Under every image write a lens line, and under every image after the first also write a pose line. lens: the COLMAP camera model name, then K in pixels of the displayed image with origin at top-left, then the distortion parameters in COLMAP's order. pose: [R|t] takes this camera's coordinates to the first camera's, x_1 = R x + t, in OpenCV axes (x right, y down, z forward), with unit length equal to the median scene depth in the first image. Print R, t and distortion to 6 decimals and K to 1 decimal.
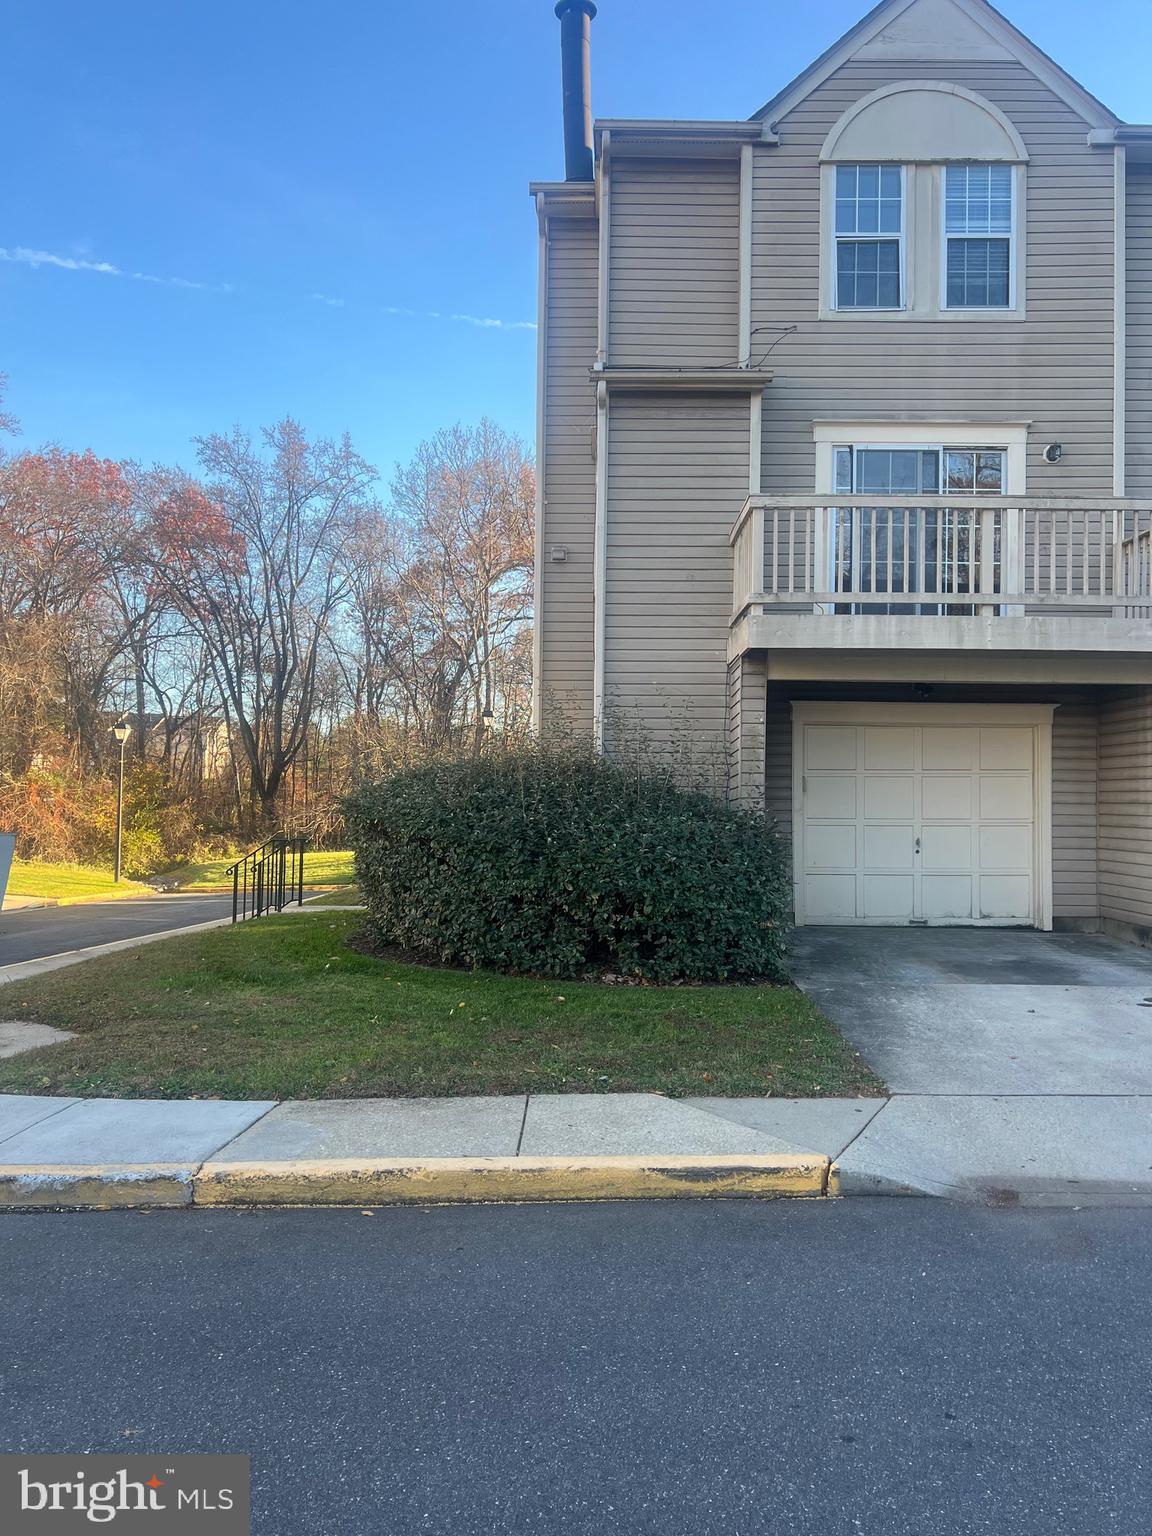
lens RADIAL K [[1150.5, 0, 575.9], [0, 1150.5, 782.5], [0, 0, 1]] dist [0.051742, -0.062037]
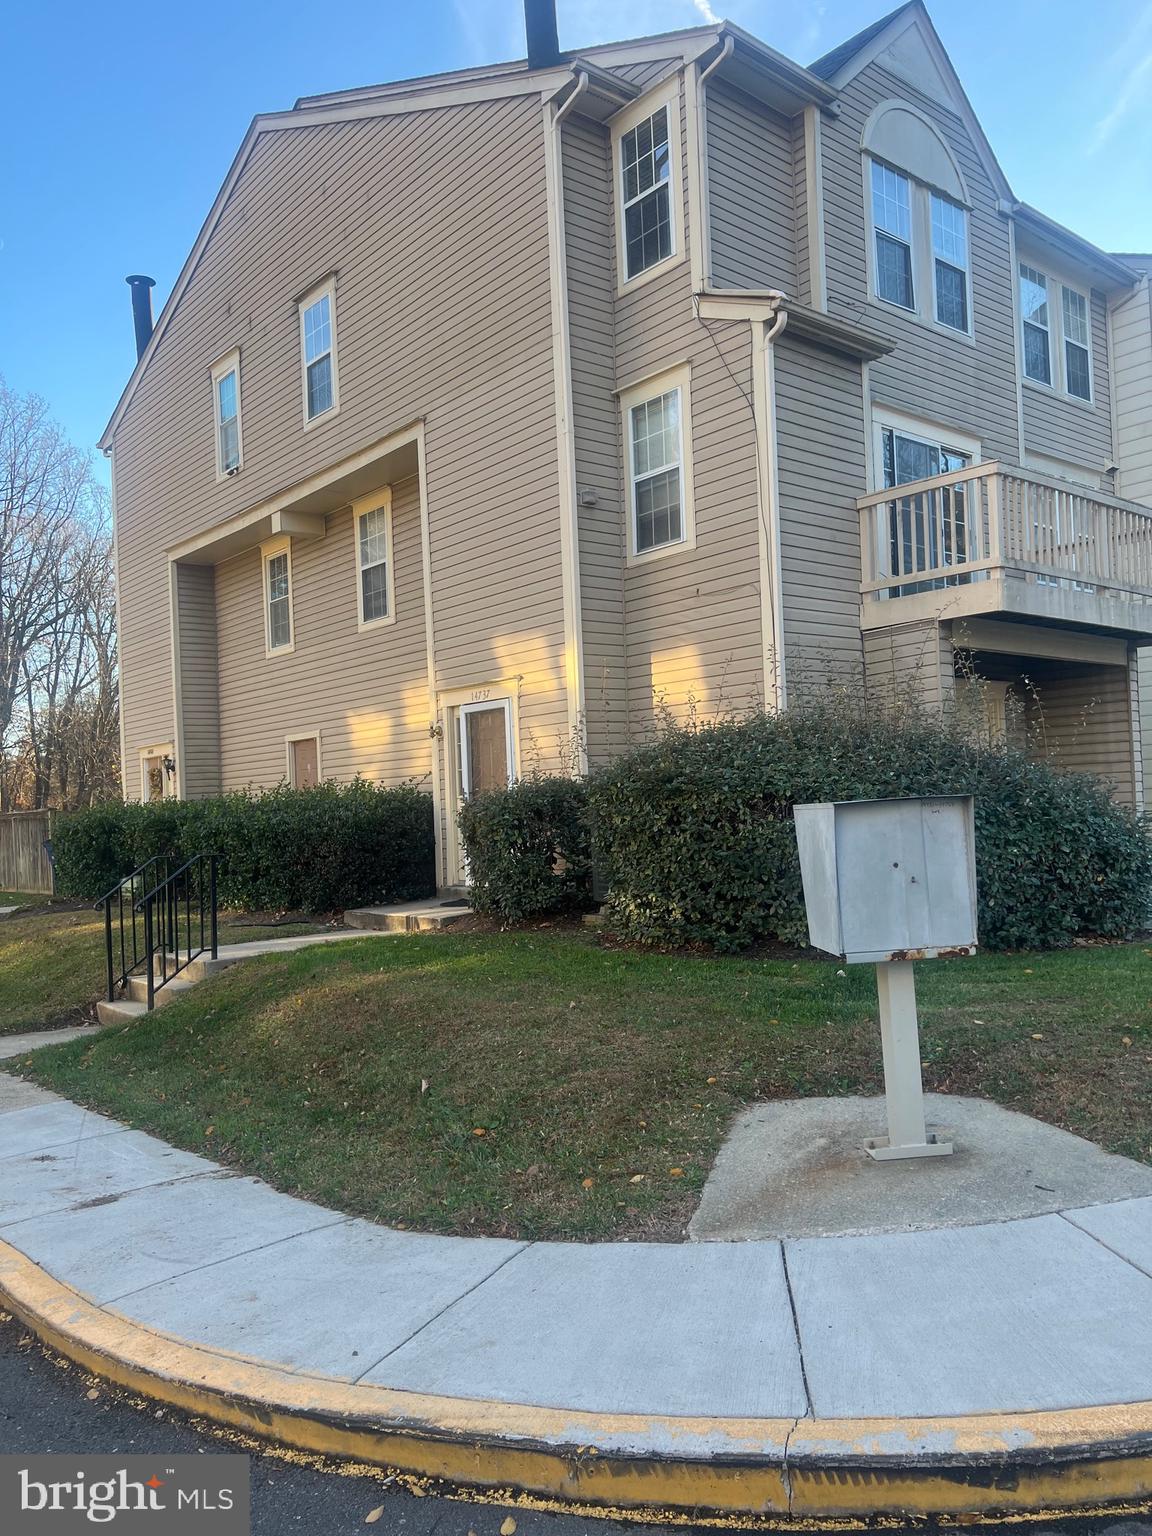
lens RADIAL K [[1151.0, 0, 576.0], [0, 1151.0, 768.0], [0, 0, 1]] dist [0.048072, -0.058876]
pose [[0.748809, -0.022202, 0.662414, -0.735951], [0.035604, 0.999343, -0.006752, 0.011682], [-0.661829, 0.028640, 0.749108, 0.450627]]
